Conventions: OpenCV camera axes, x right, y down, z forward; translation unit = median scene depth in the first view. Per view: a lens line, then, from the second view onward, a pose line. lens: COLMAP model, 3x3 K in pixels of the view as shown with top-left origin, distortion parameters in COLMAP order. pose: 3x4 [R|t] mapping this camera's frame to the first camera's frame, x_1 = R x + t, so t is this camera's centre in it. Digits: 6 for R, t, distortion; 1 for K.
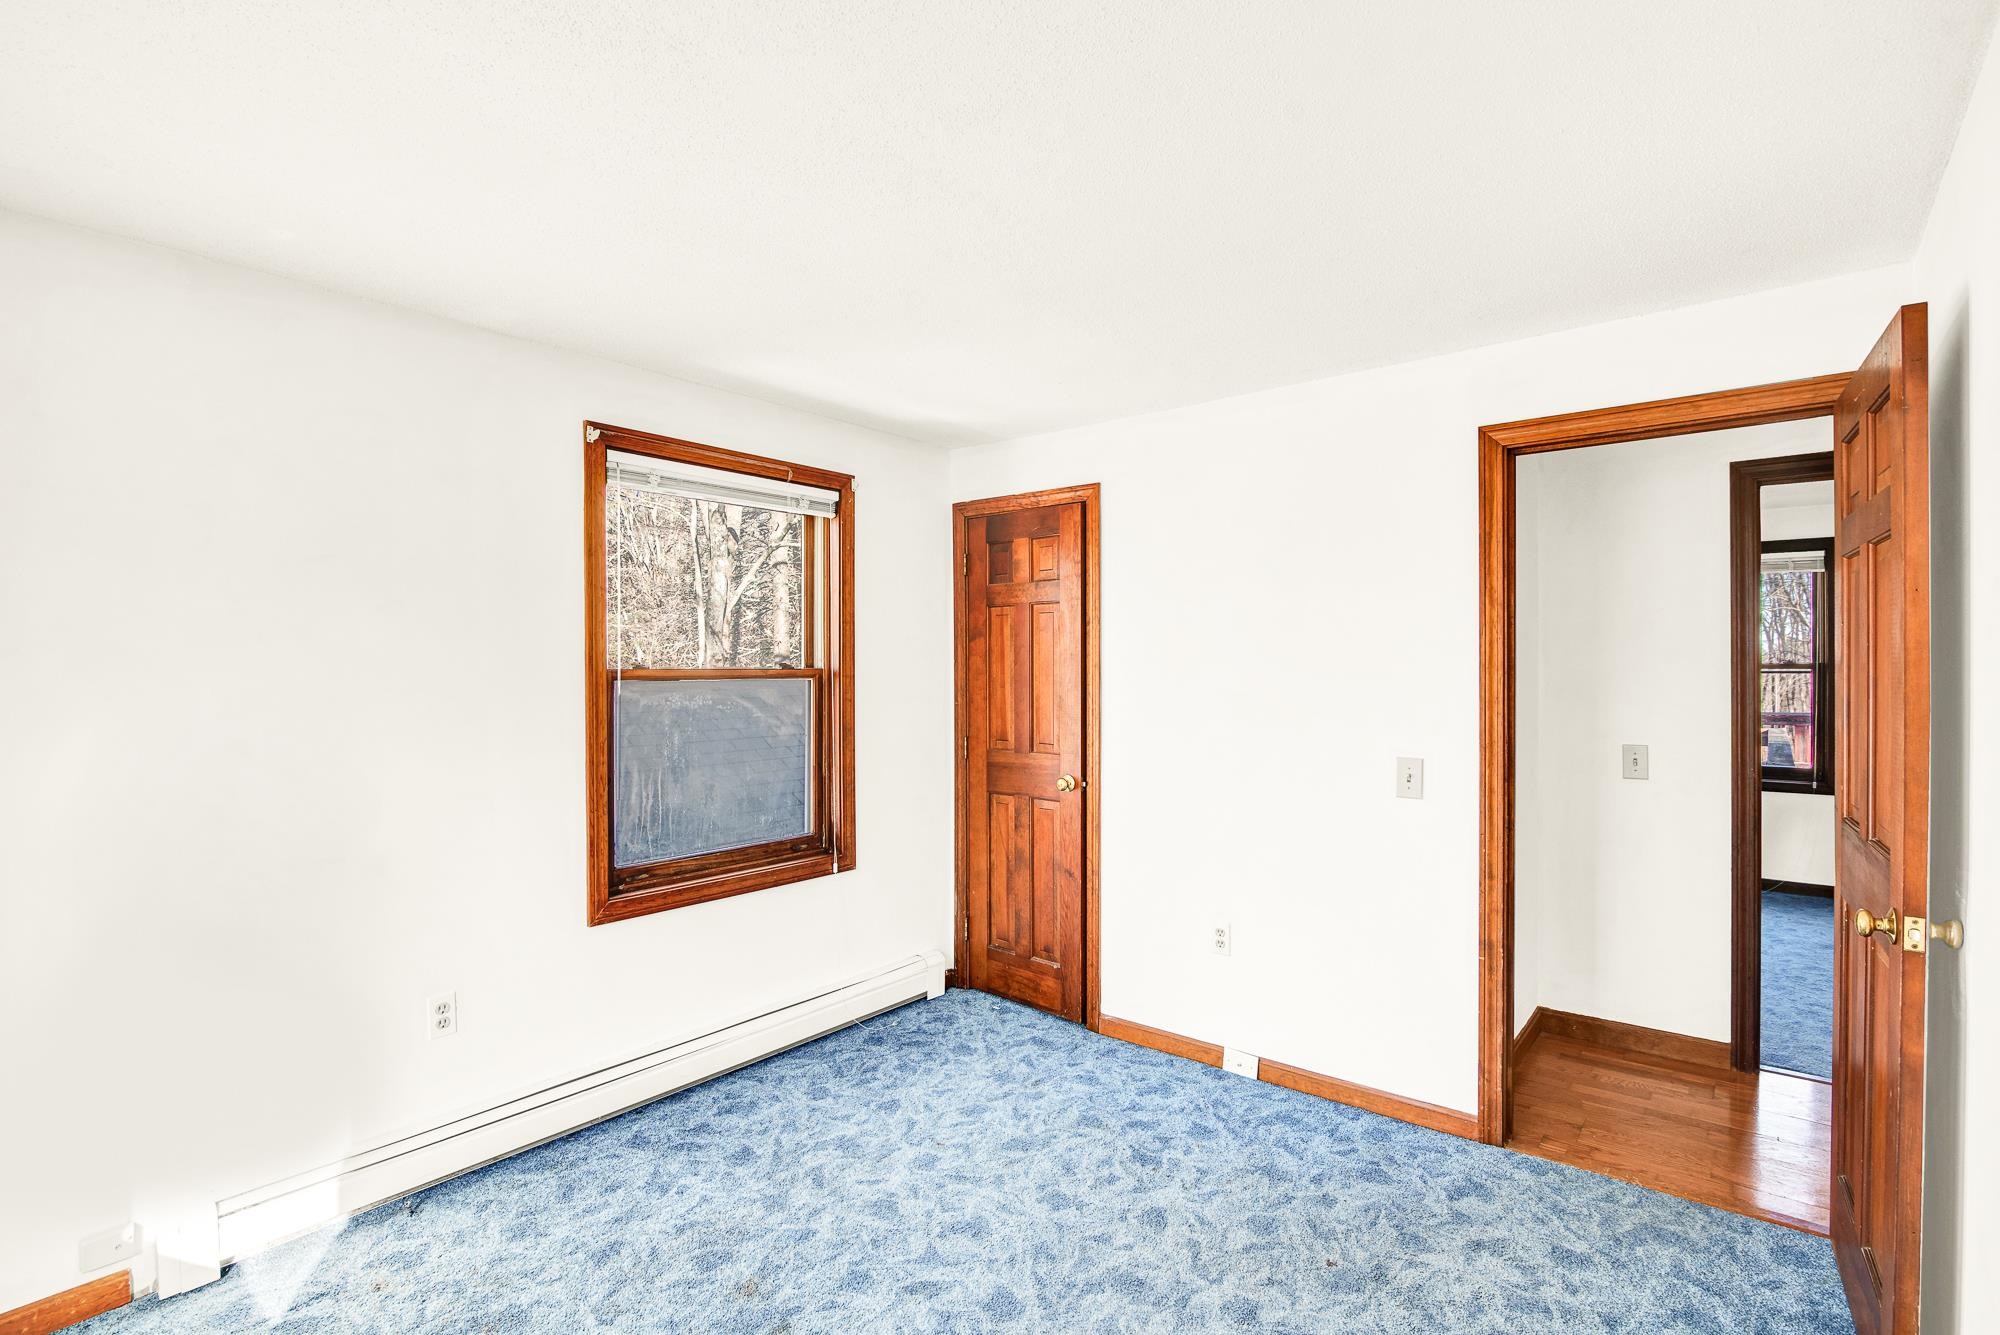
lens RADIAL K [[929.9, 0, 990.4], [0, 929.9, 668.7], [0, 0, 1]] dist [-0.025903, 0.002160]
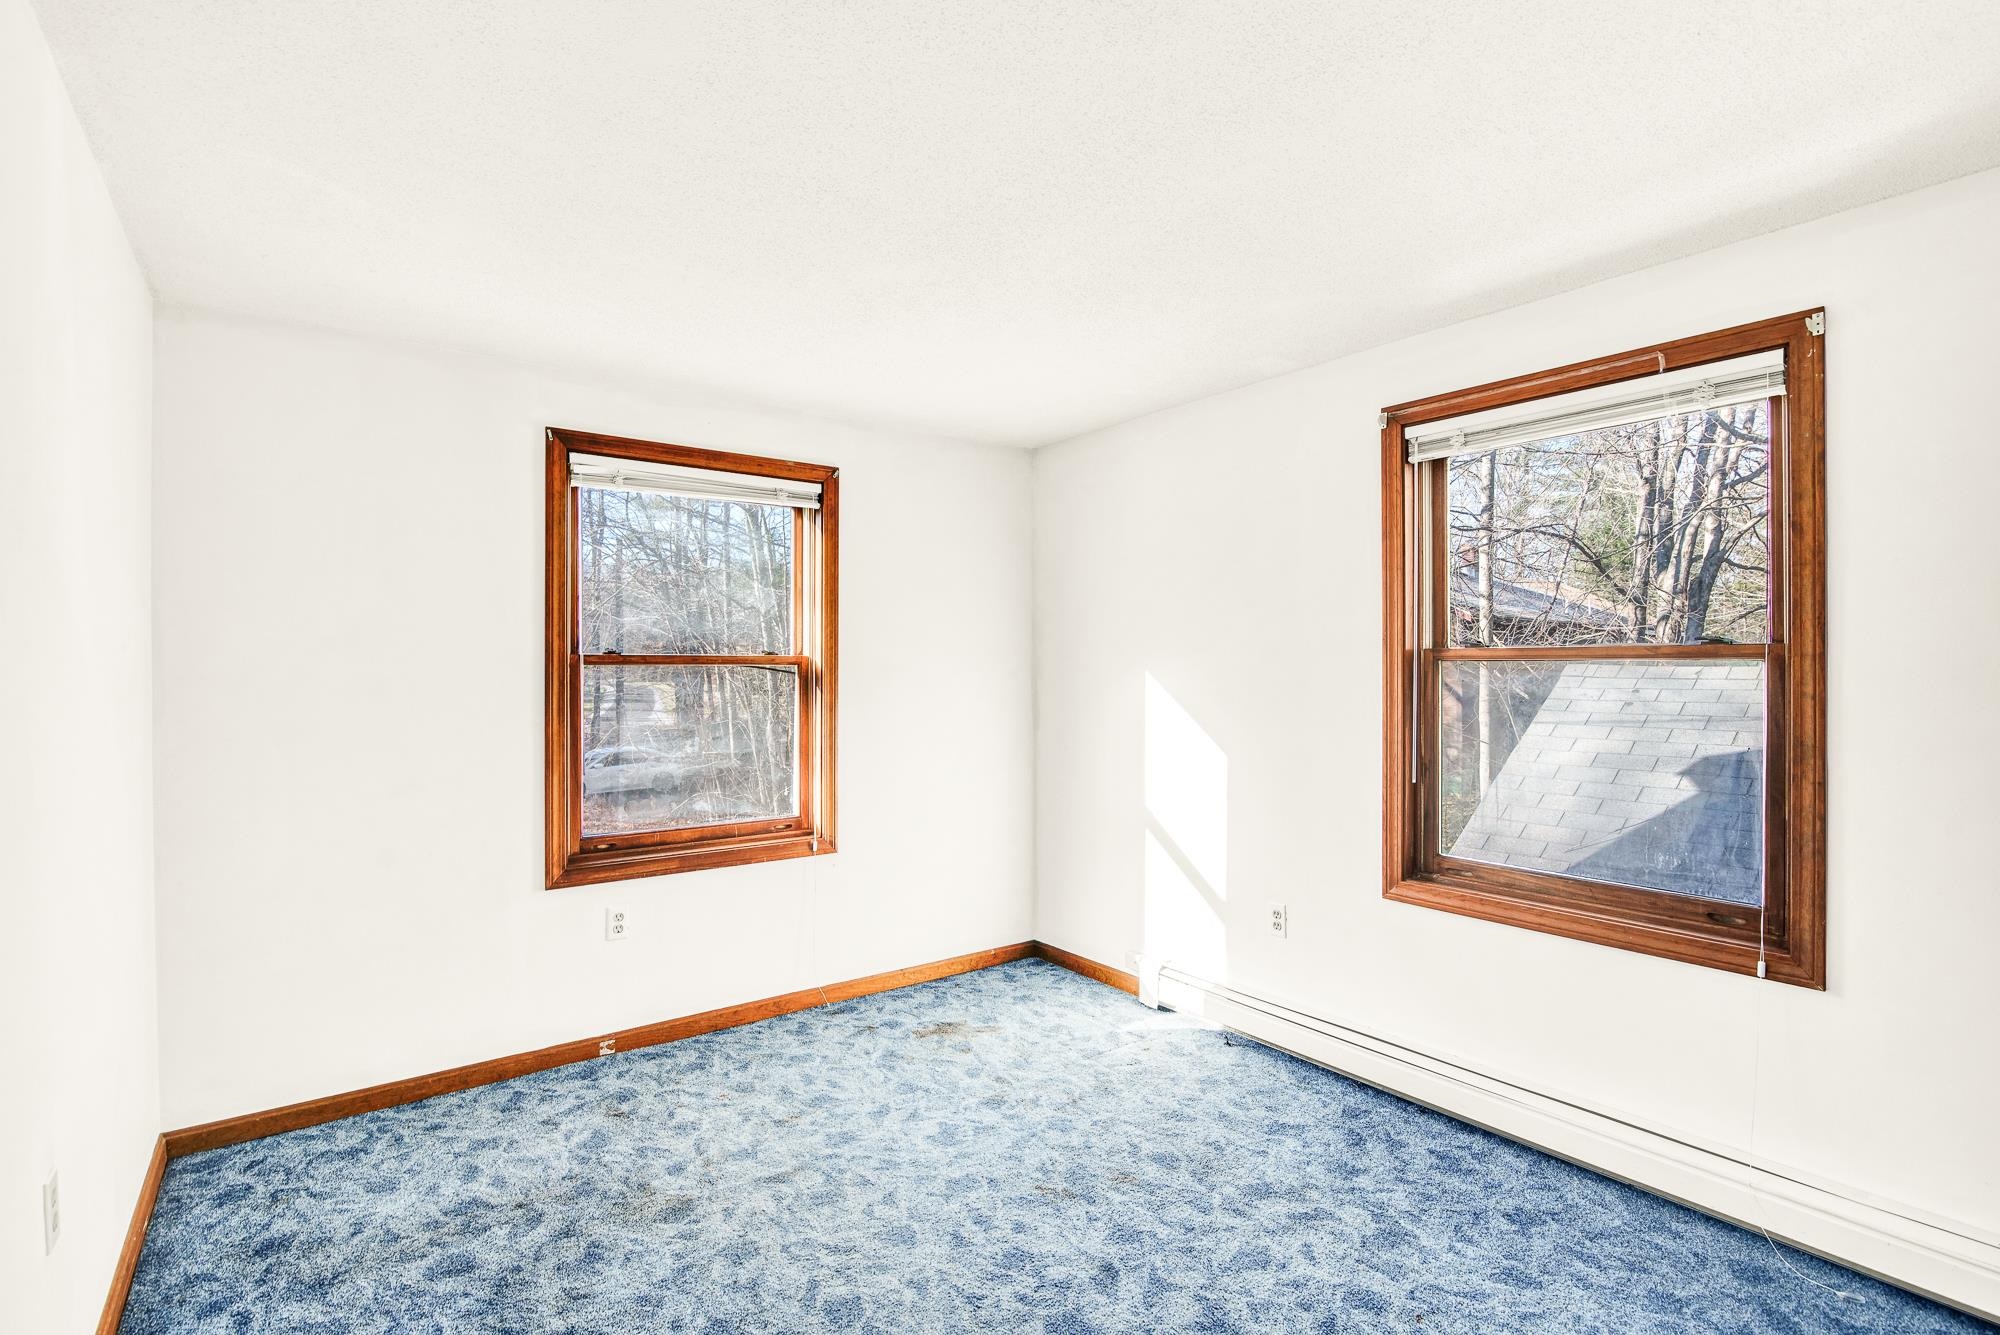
lens RADIAL K [[929.9, 0, 1015.6], [0, 929.9, 675.2], [0, 0, 1]] dist [-0.025903, 0.002160]
pose [[-0.230190, 0.009765, -0.973097, 0.688135], [0.006233, 0.999944, 0.008560, 0.017689], [0.973126, -0.004095, -0.230238, 0.864678]]
